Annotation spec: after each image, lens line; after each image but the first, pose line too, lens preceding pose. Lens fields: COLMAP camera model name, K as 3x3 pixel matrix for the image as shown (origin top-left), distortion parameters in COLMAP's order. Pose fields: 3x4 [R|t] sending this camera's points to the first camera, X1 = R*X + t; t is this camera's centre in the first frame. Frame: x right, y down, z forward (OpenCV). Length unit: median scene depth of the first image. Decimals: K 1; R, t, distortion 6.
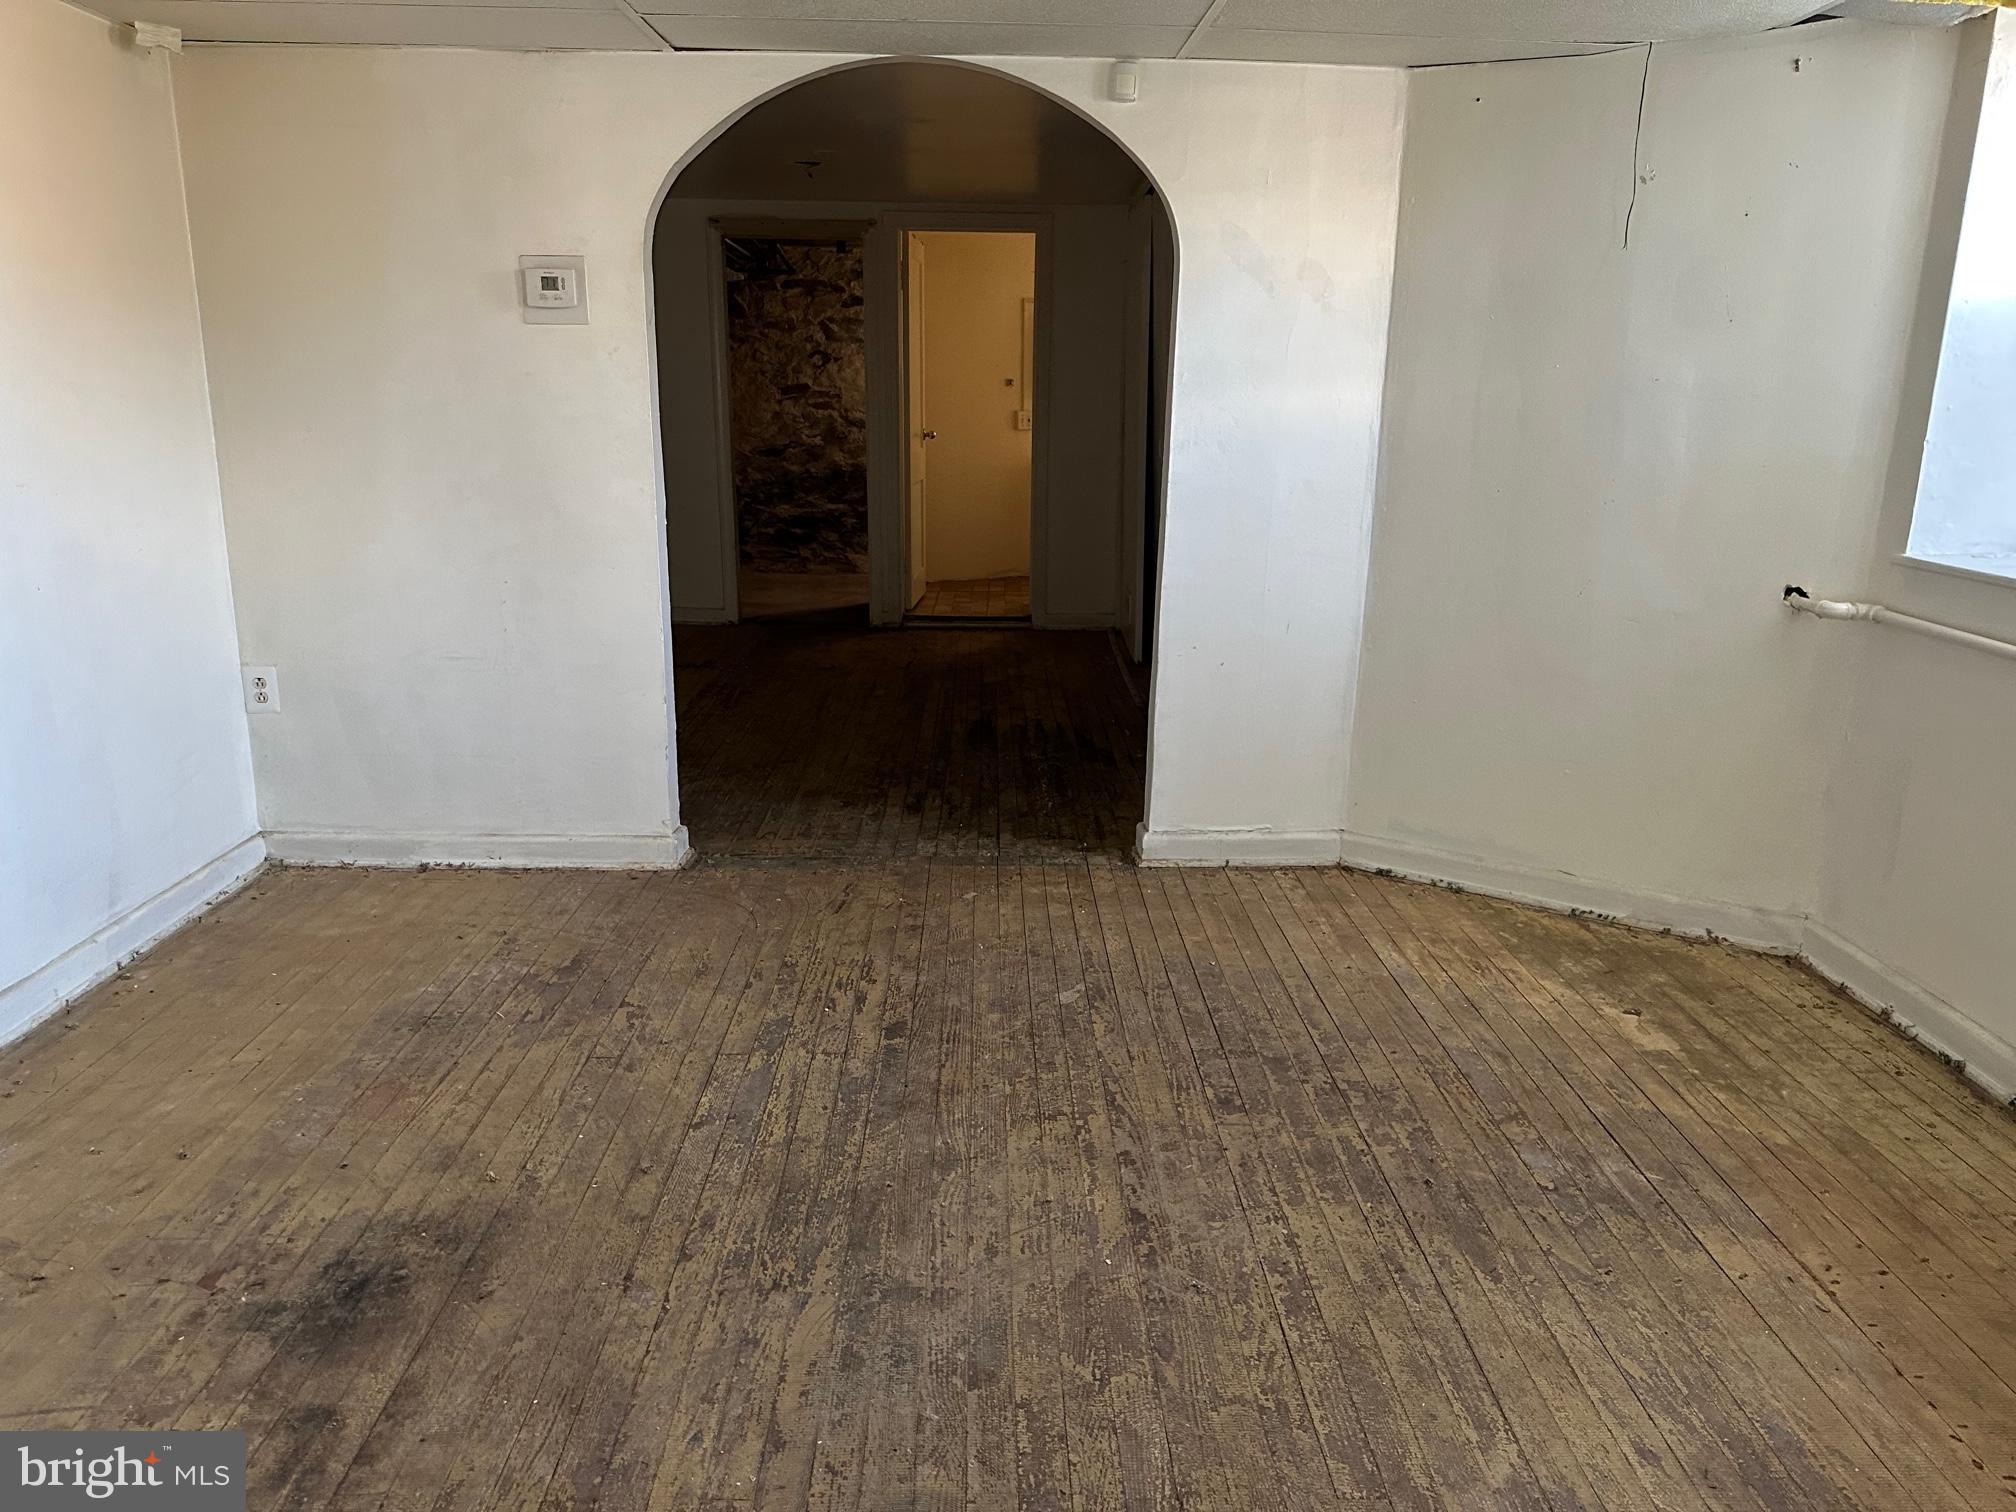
lens RADIAL K [[1402.4, 0, 1002.0], [0, 1402.4, 762.4], [0, 0, 1]] dist [0.142155, -0.220729]
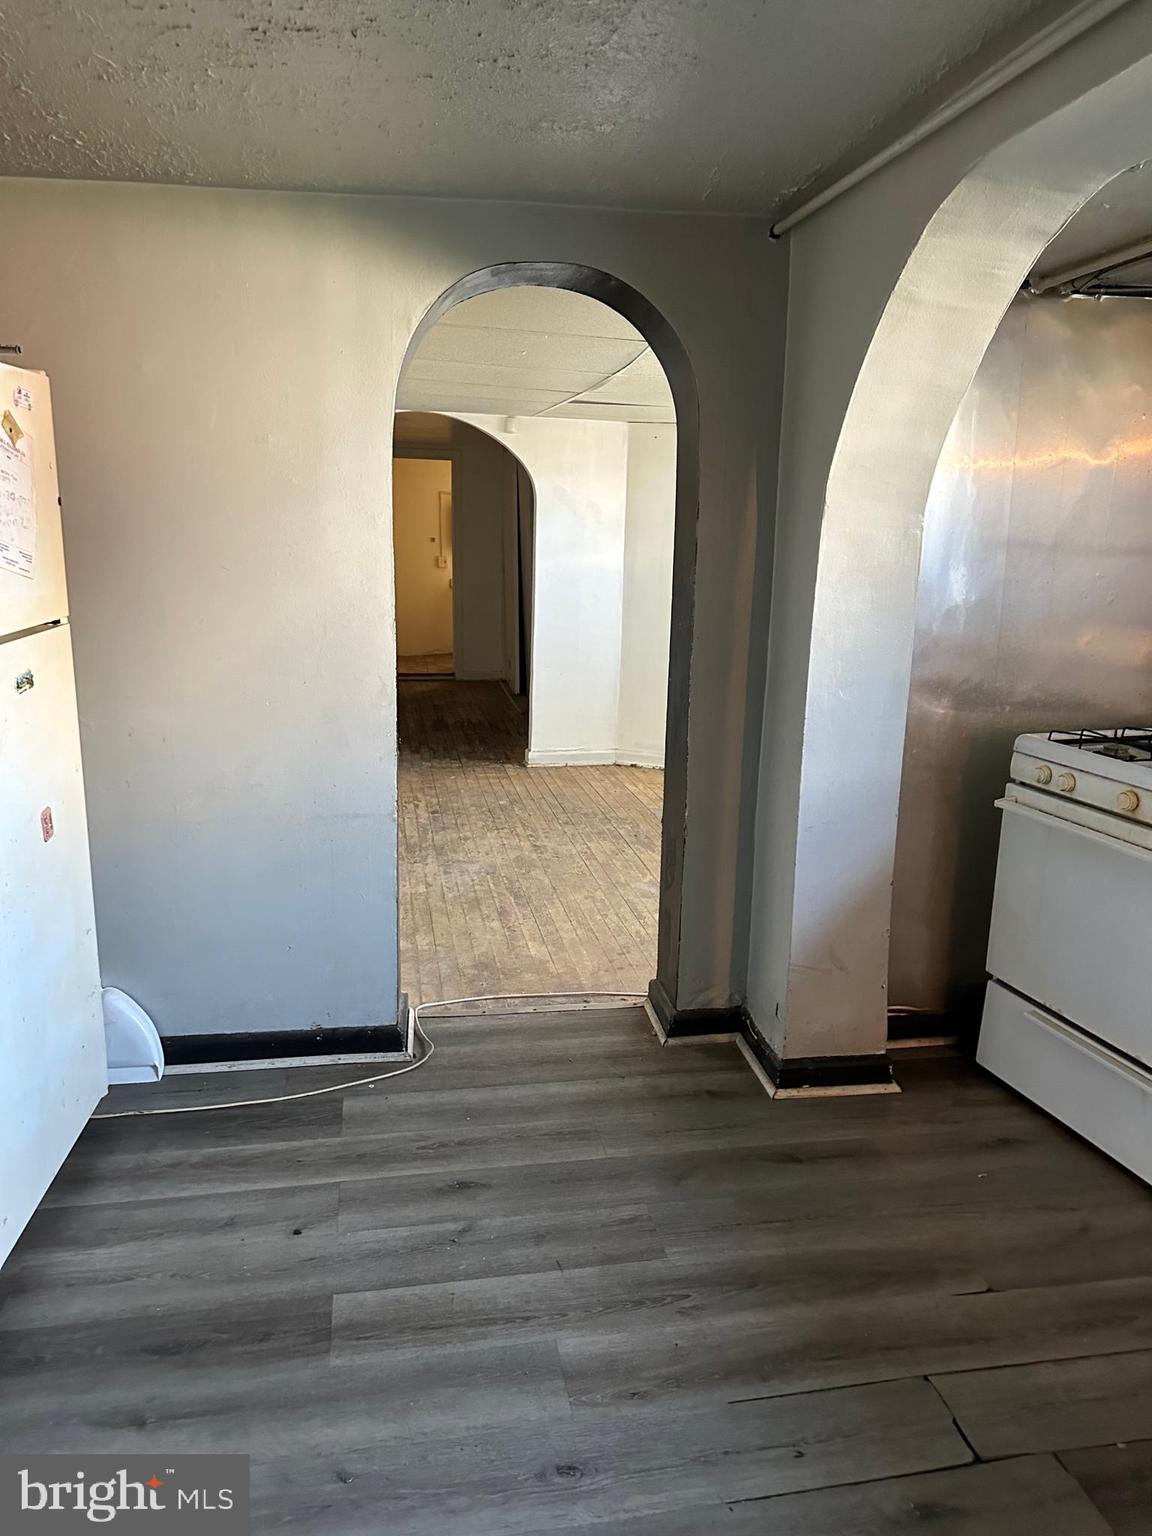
lens RADIAL K [[1068.5, 0, 576.0], [0, 1068.5, 768.0], [0, 0, 1]] dist [0.142155, -0.220729]
pose [[0.986236, -0.023456, 0.163672, -0.074650], [0.030712, 0.998648, -0.041939, 0.108878], [-0.162467, 0.046389, 0.985623, -0.490574]]
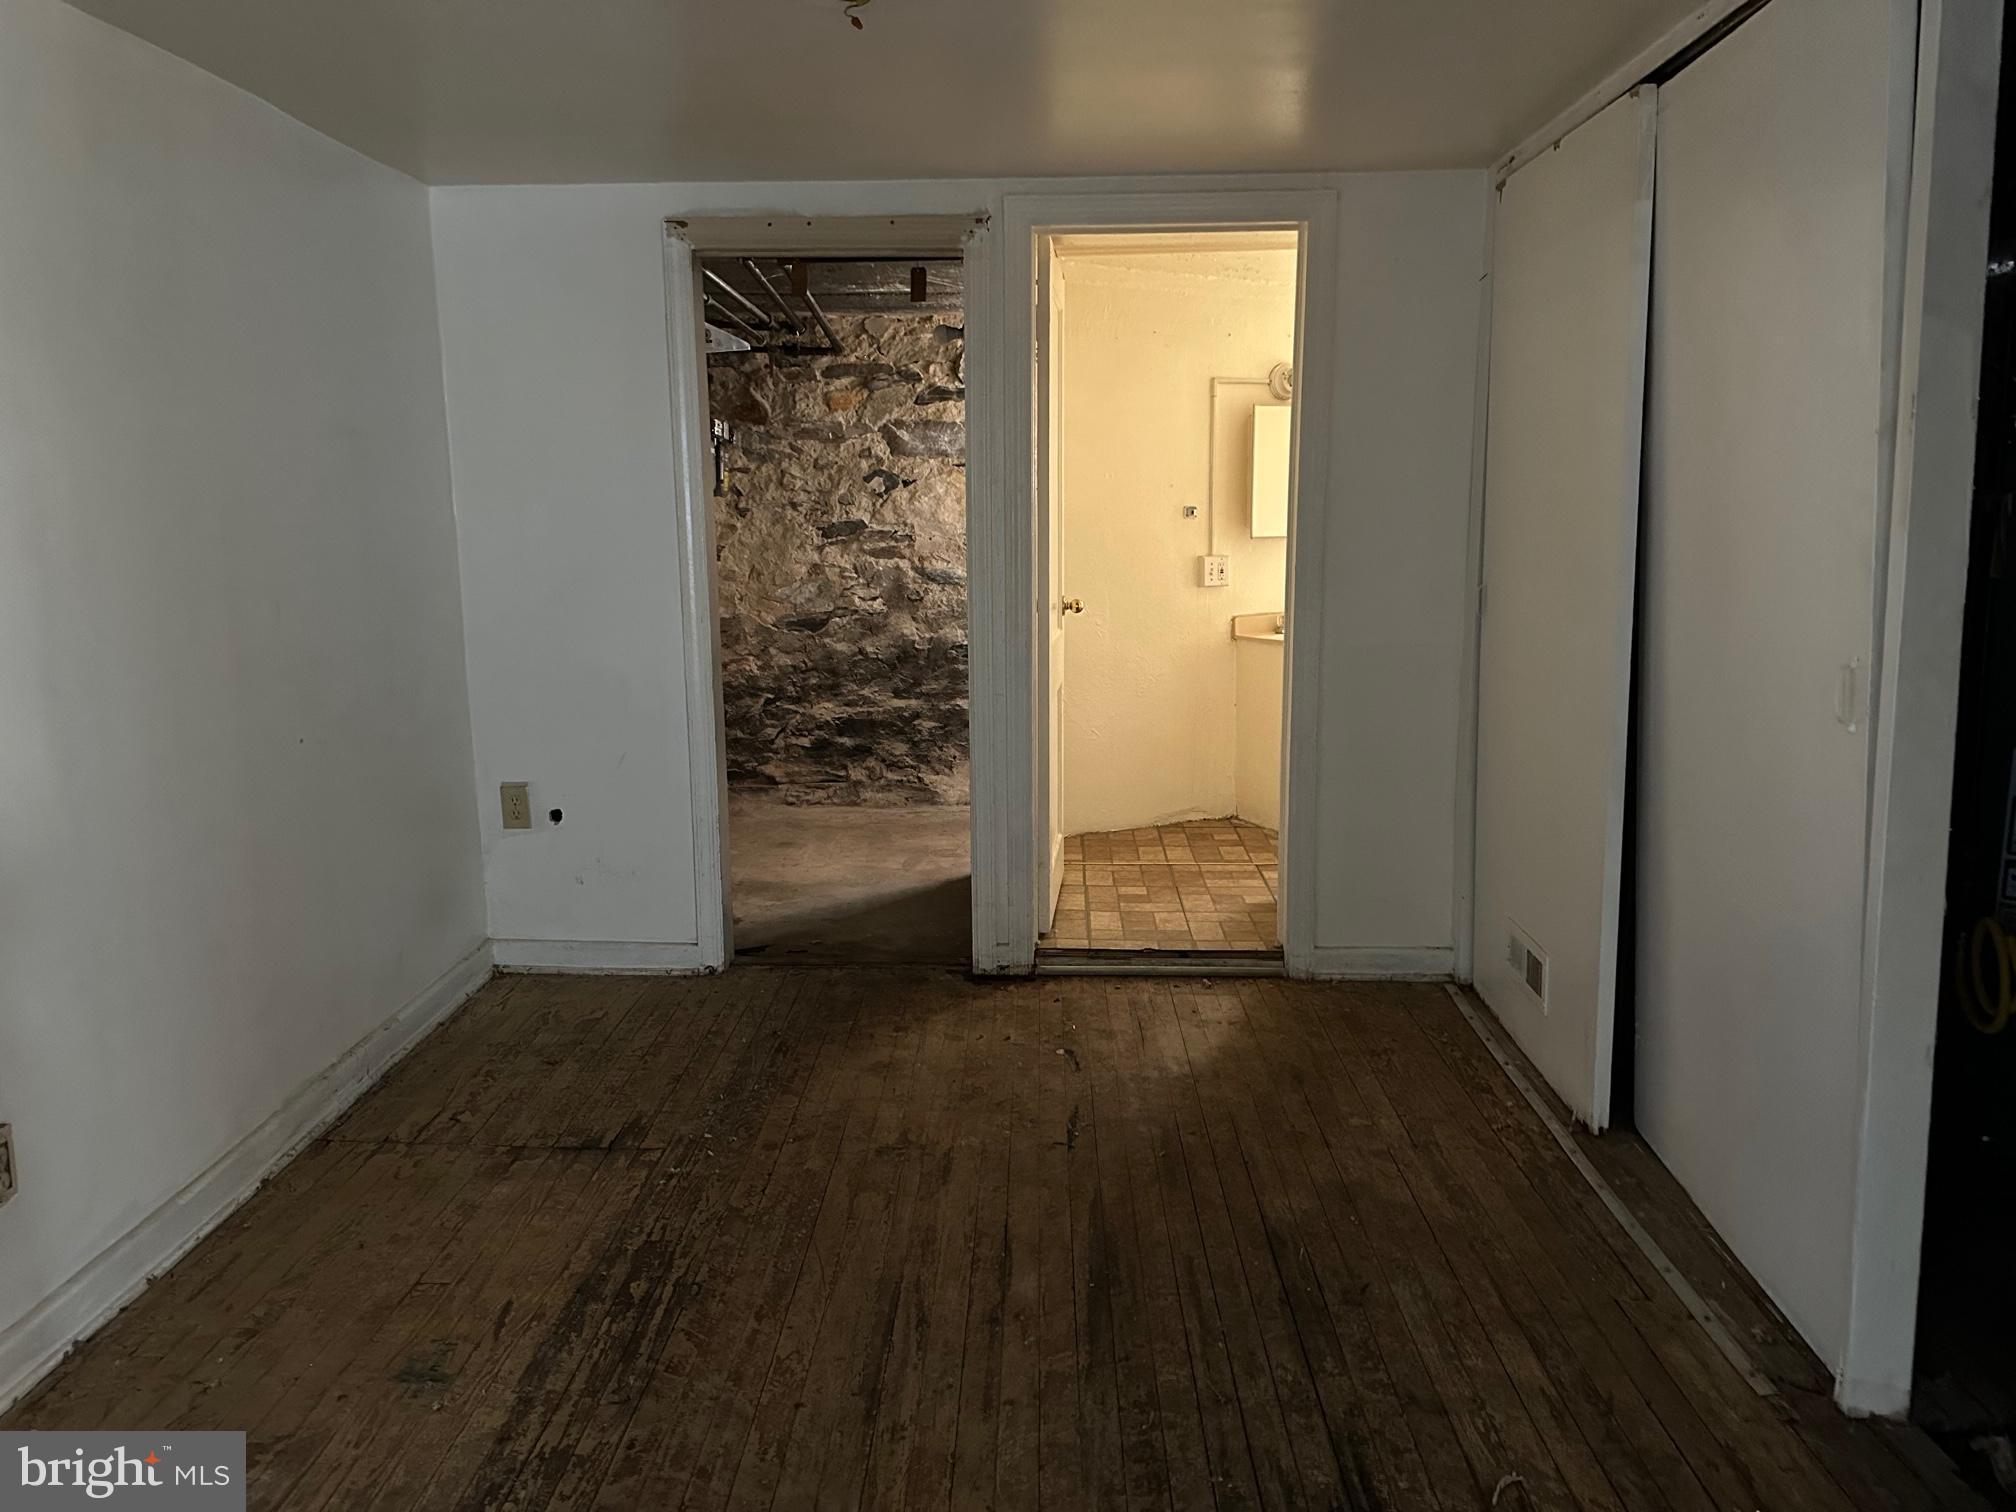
lens RADIAL K [[1438.4, 0, 1003.8], [0, 1438.4, 754.9], [0, 0, 1]] dist [0.084040, -0.111996]
pose [[0.998987, -0.011875, -0.043400, -0.085109], [0.007805, 0.995656, -0.092786, -0.185585], [0.044314, 0.092353, 0.994740, 0.671397]]
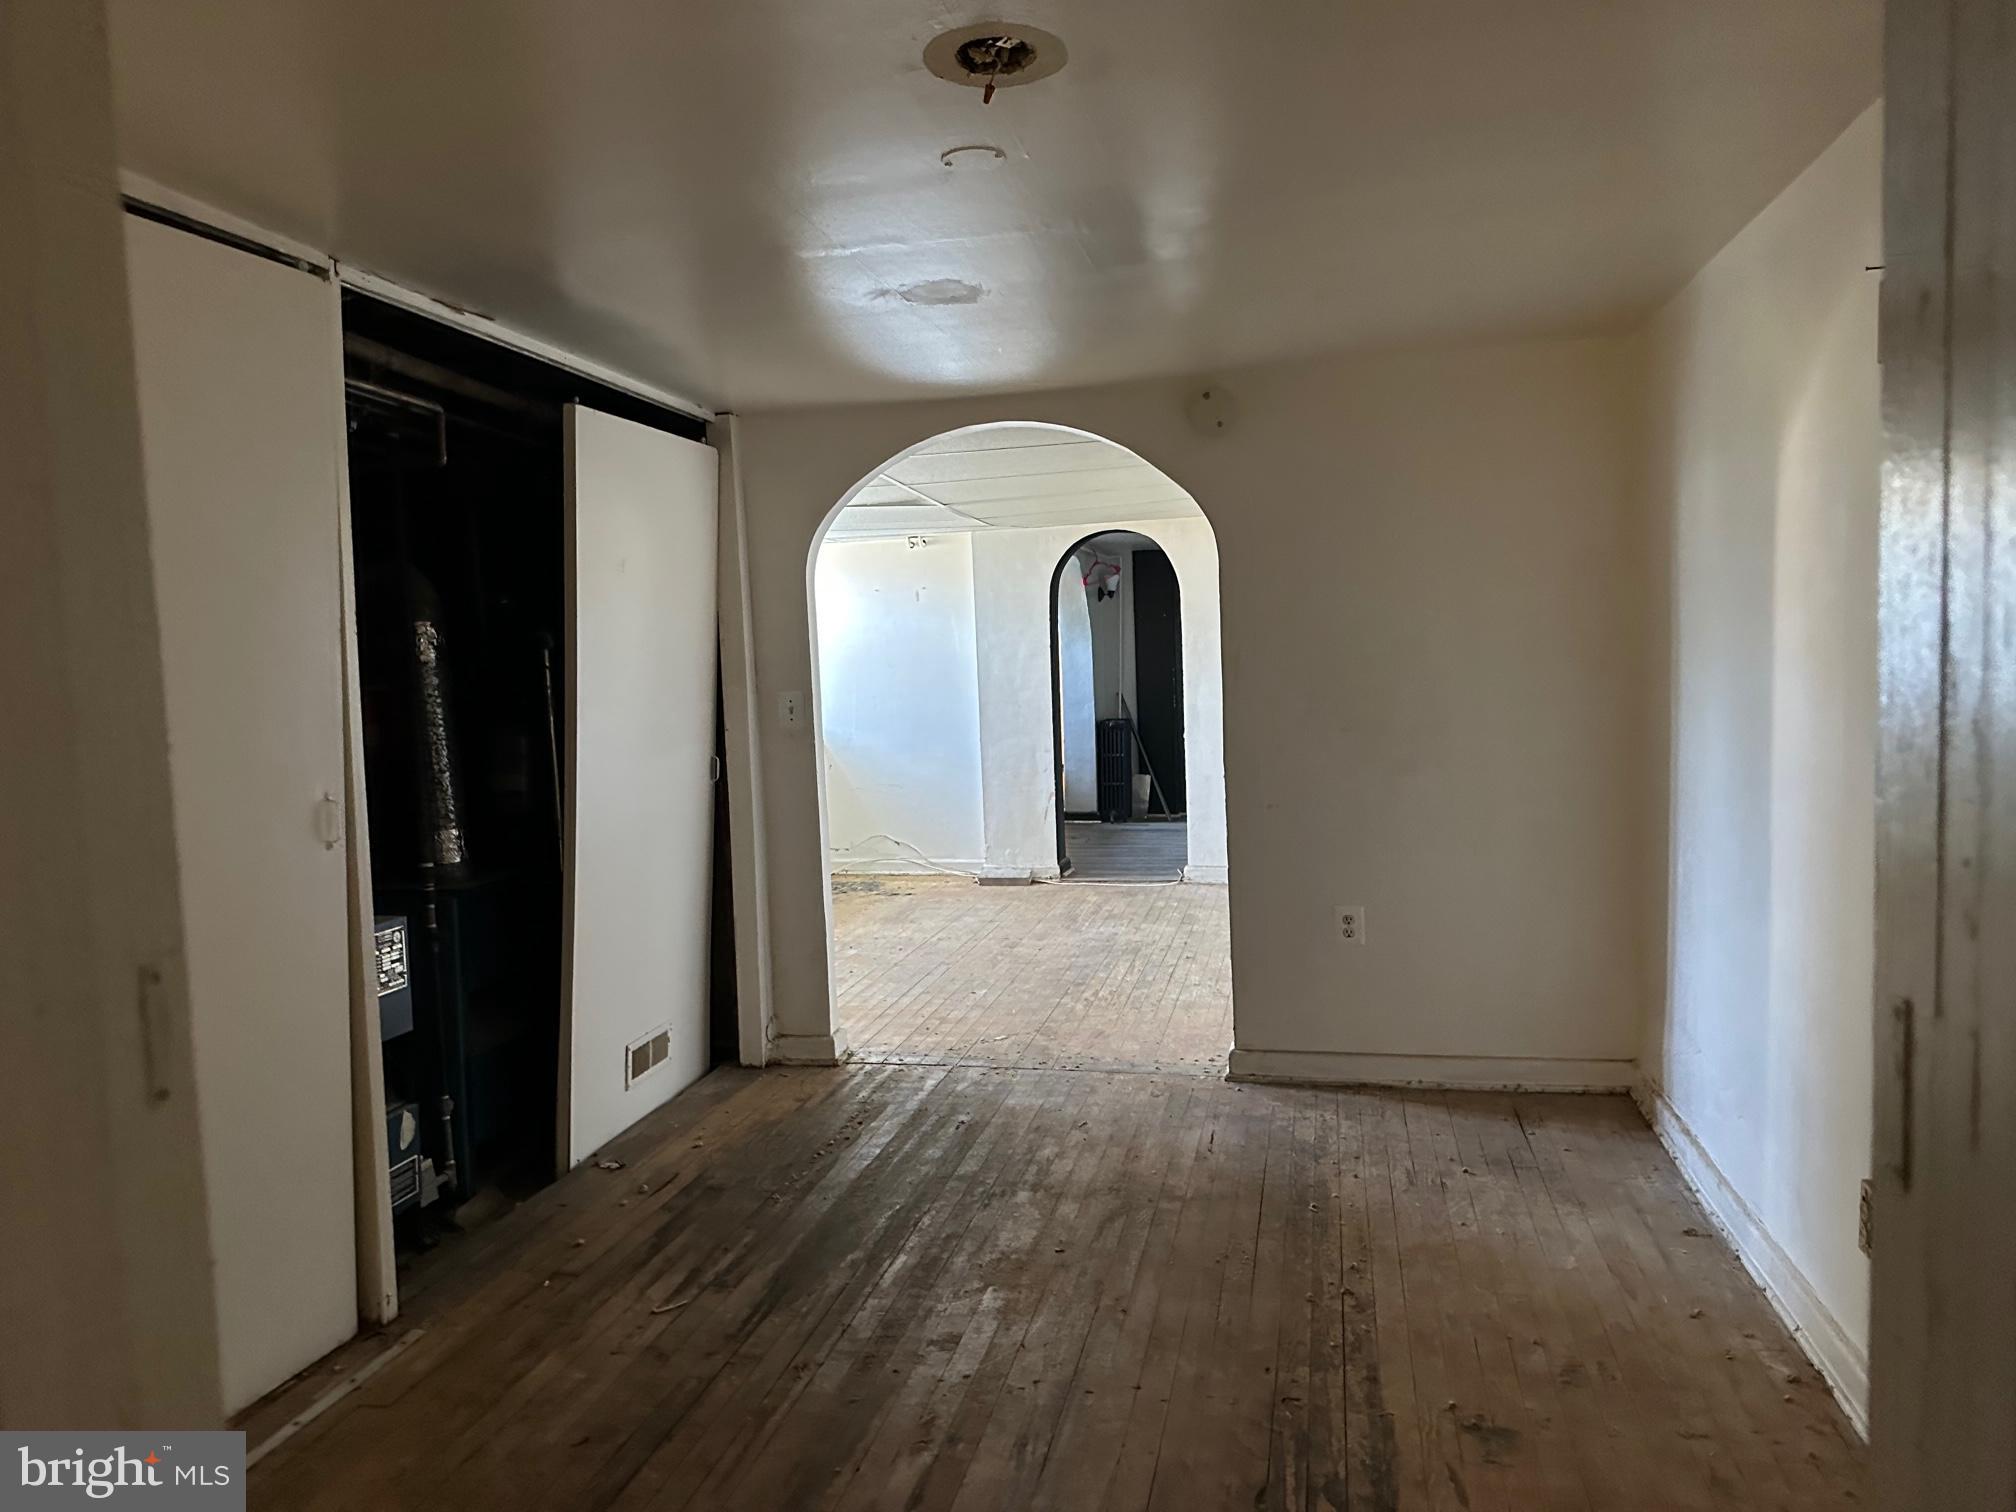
lens RADIAL K [[1419.7, 0, 1006.5], [0, 1419.7, 749.3], [0, 0, 1]] dist [0.085316, -0.107632]
pose [[-0.972613, 0.011935, 0.232123, -0.246804], [0.087842, 0.943487, 0.319555, -0.420961], [-0.215191, 0.331193, -0.918697, 1.540486]]
